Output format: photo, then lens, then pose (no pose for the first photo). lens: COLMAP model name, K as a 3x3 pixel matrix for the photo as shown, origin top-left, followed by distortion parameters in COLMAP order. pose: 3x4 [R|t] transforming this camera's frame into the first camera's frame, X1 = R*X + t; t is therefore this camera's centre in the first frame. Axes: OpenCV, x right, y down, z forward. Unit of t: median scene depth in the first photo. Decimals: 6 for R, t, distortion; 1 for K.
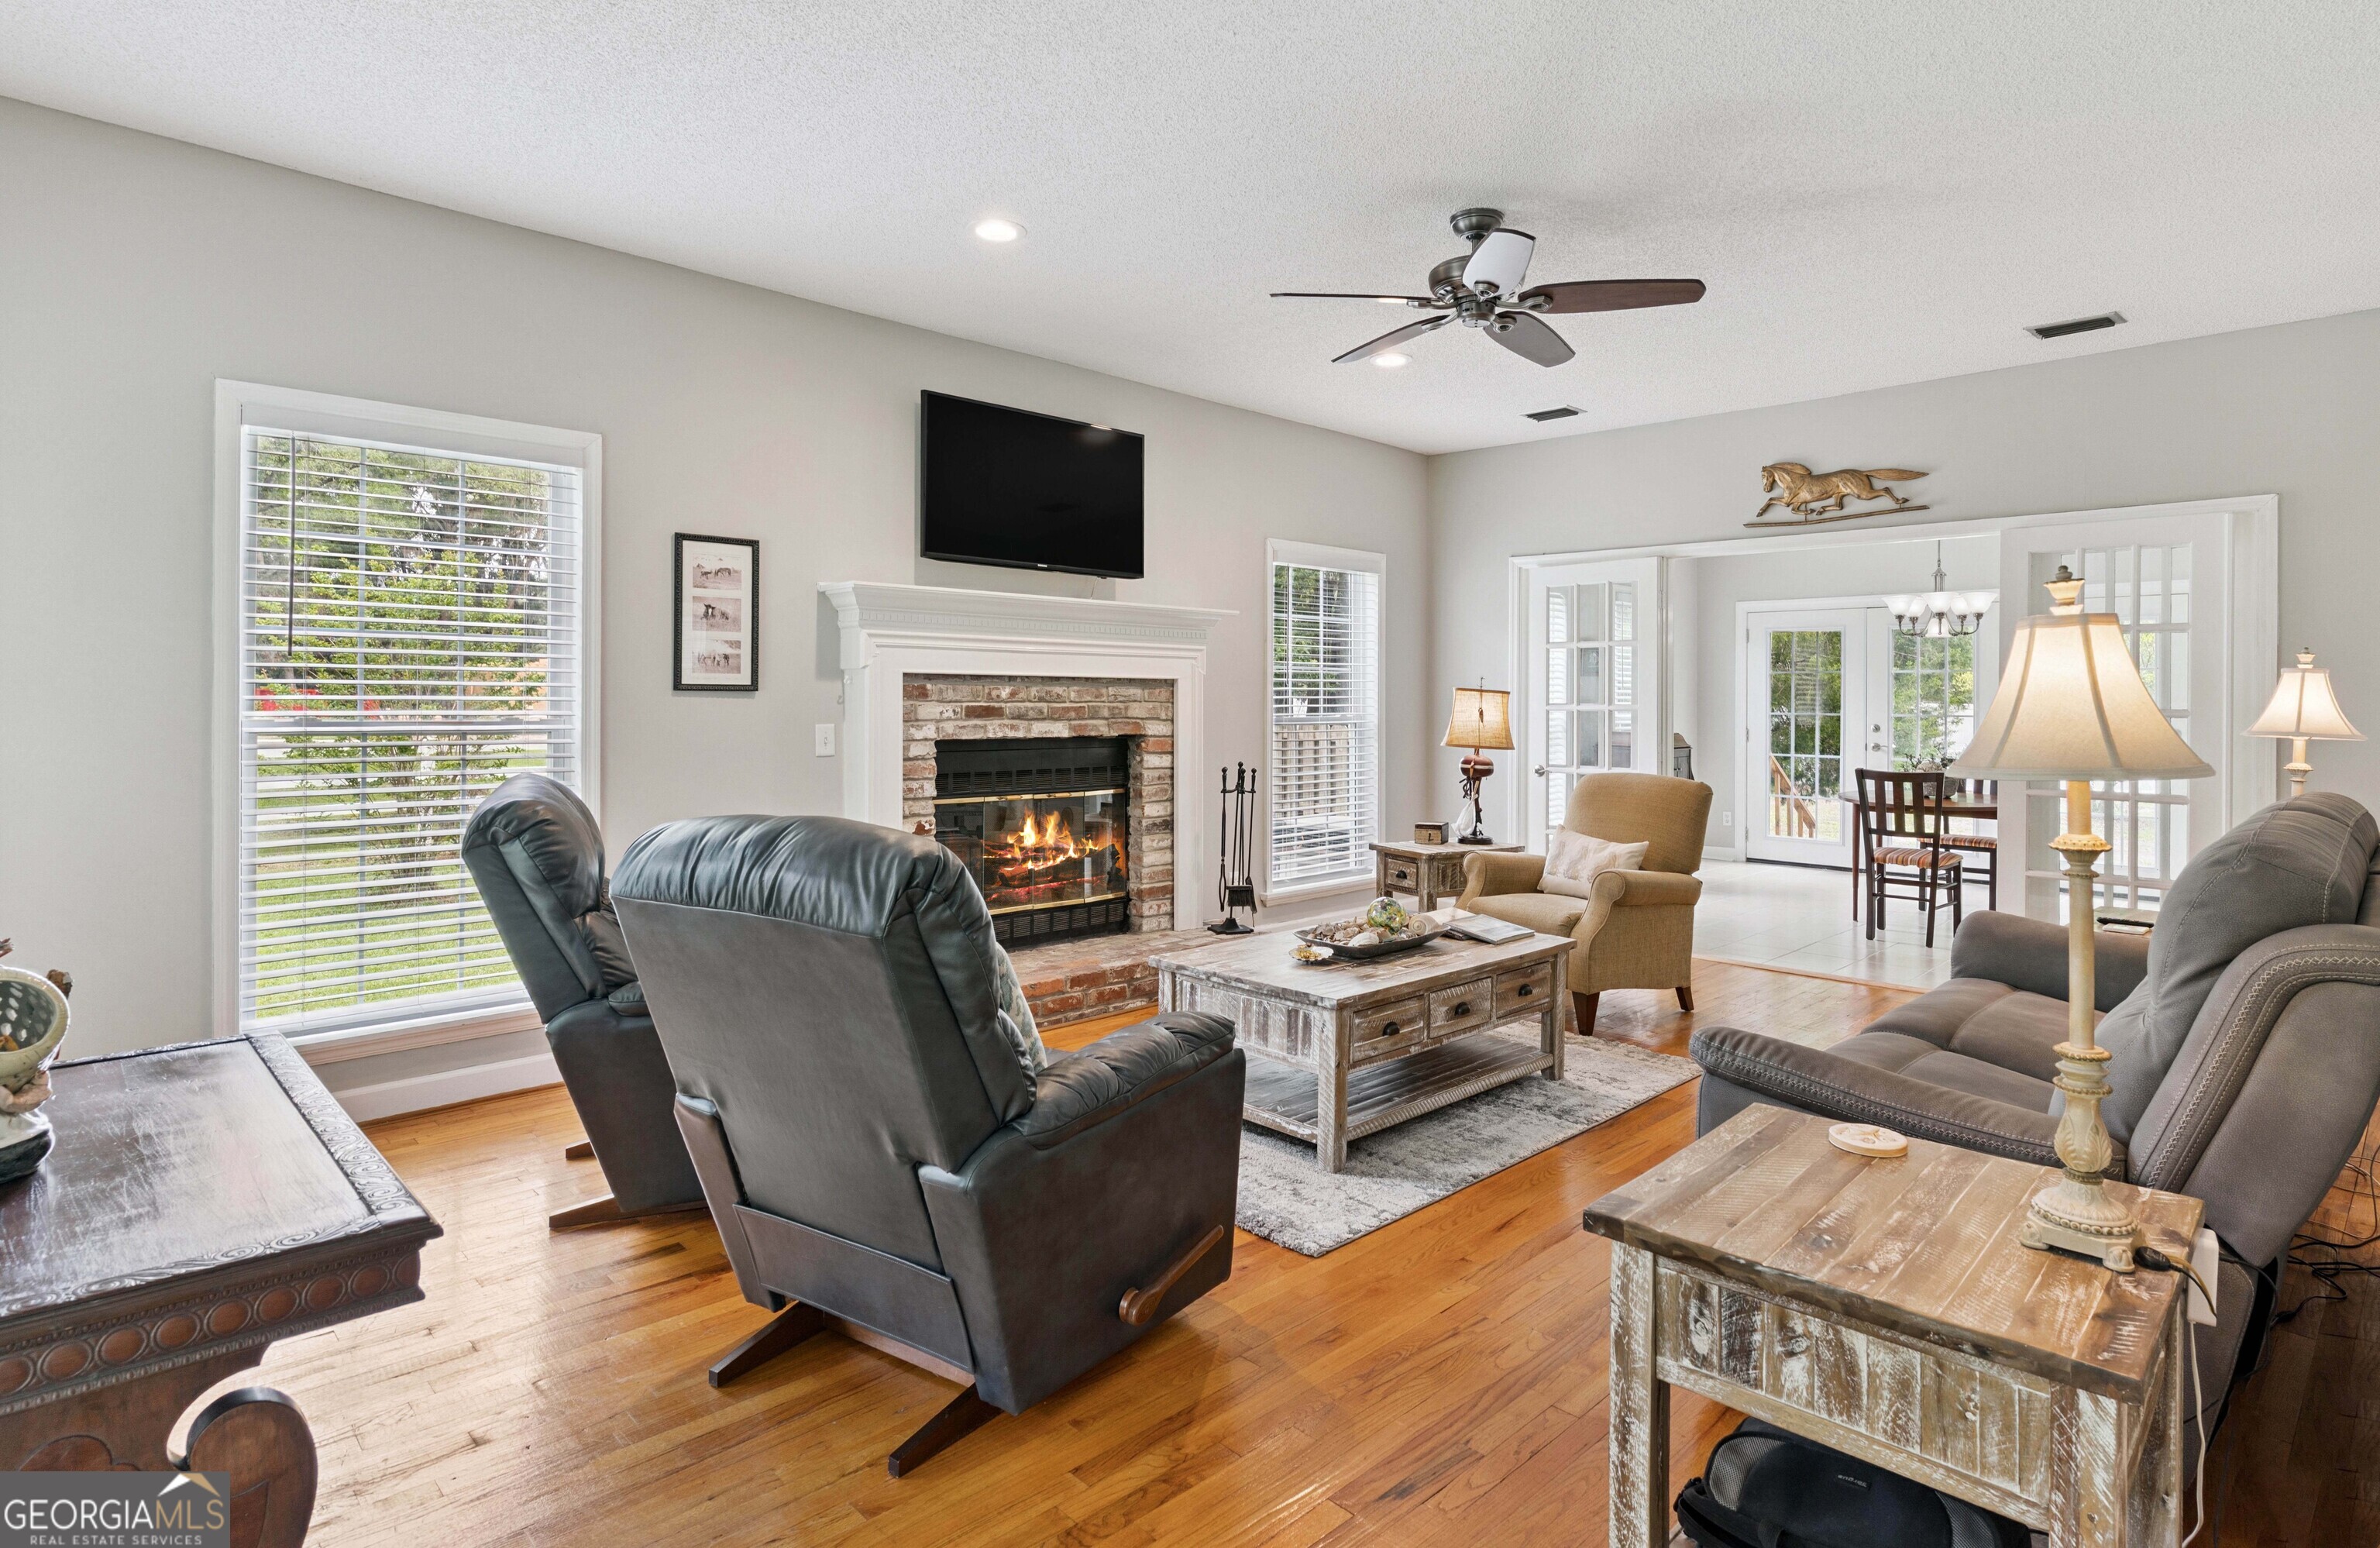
lens RADIAL K [[1220.2, 0, 1225.4], [0, 1220.2, 706.3], [0, 0, 1]] dist [-0.000448, -0.000043]
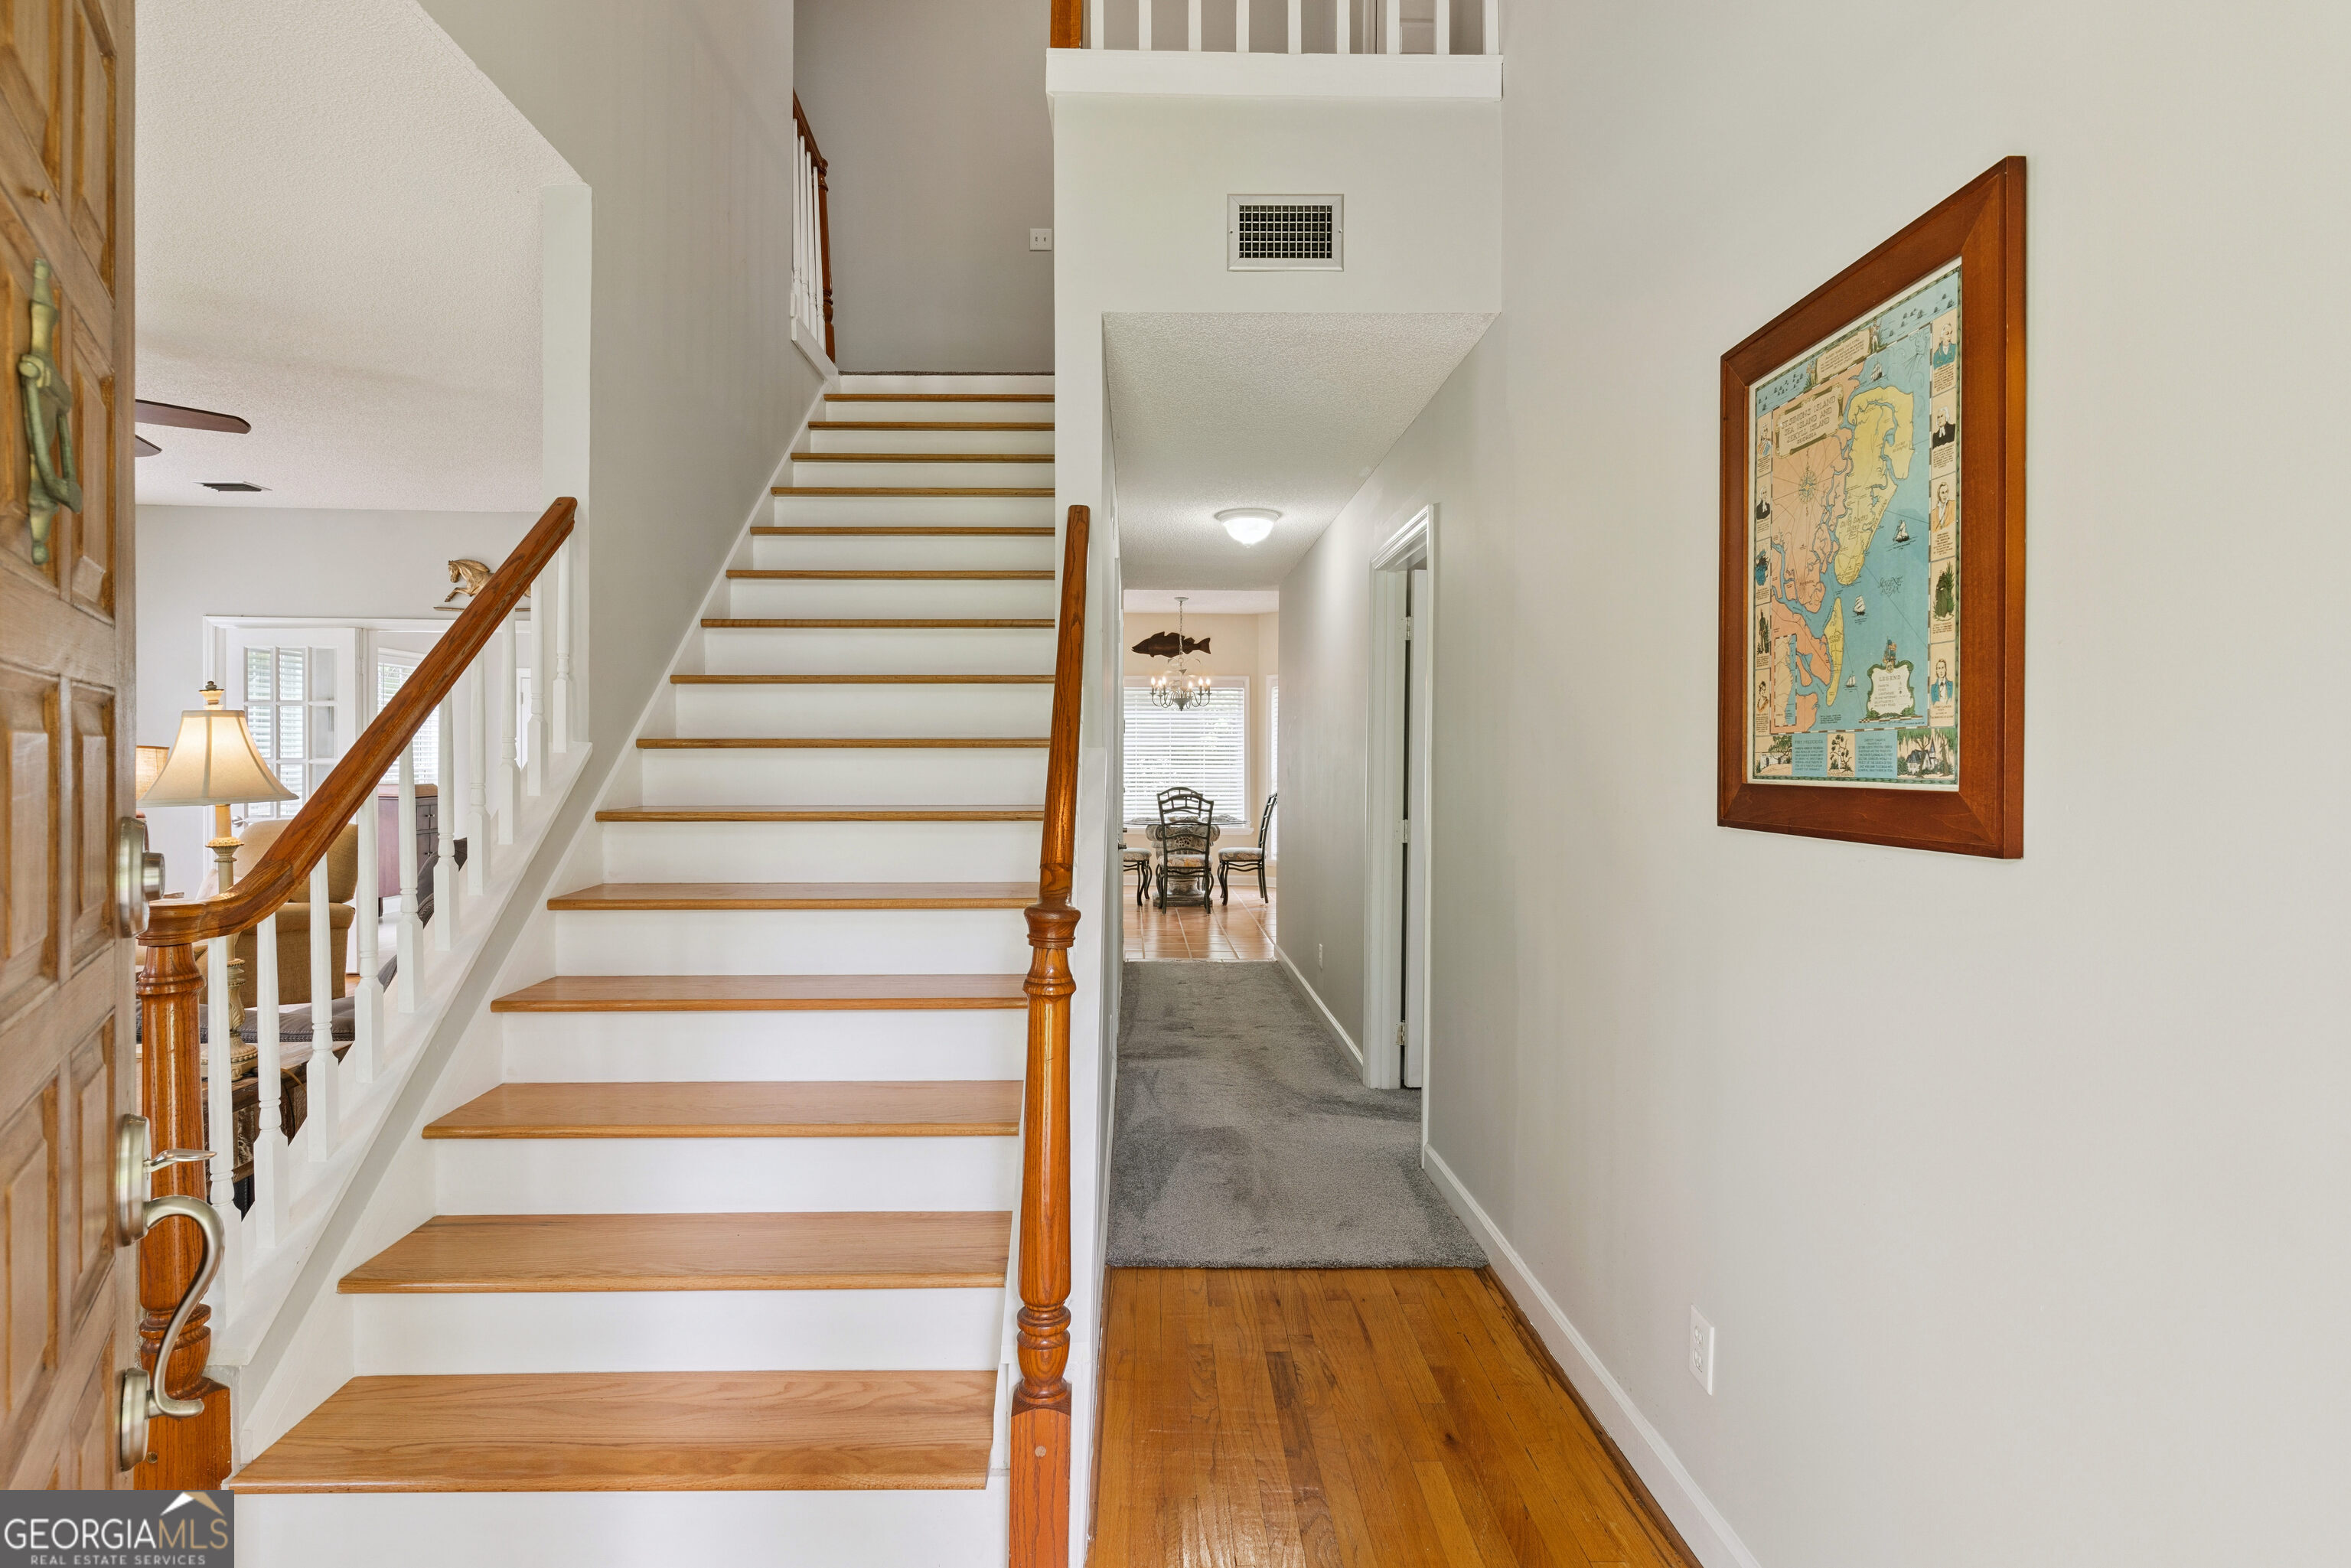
lens RADIAL K [[1134.9, 0, 1166.7], [0, 1134.9, 763.7], [0, 0, 1]] dist [0.000282, -0.000407]
pose [[0.695569, -0.009502, 0.718396, 0.126817], [0.005378, 0.999953, 0.008019, -0.001357], [-0.718439, -0.001714, 0.695588, -0.291035]]
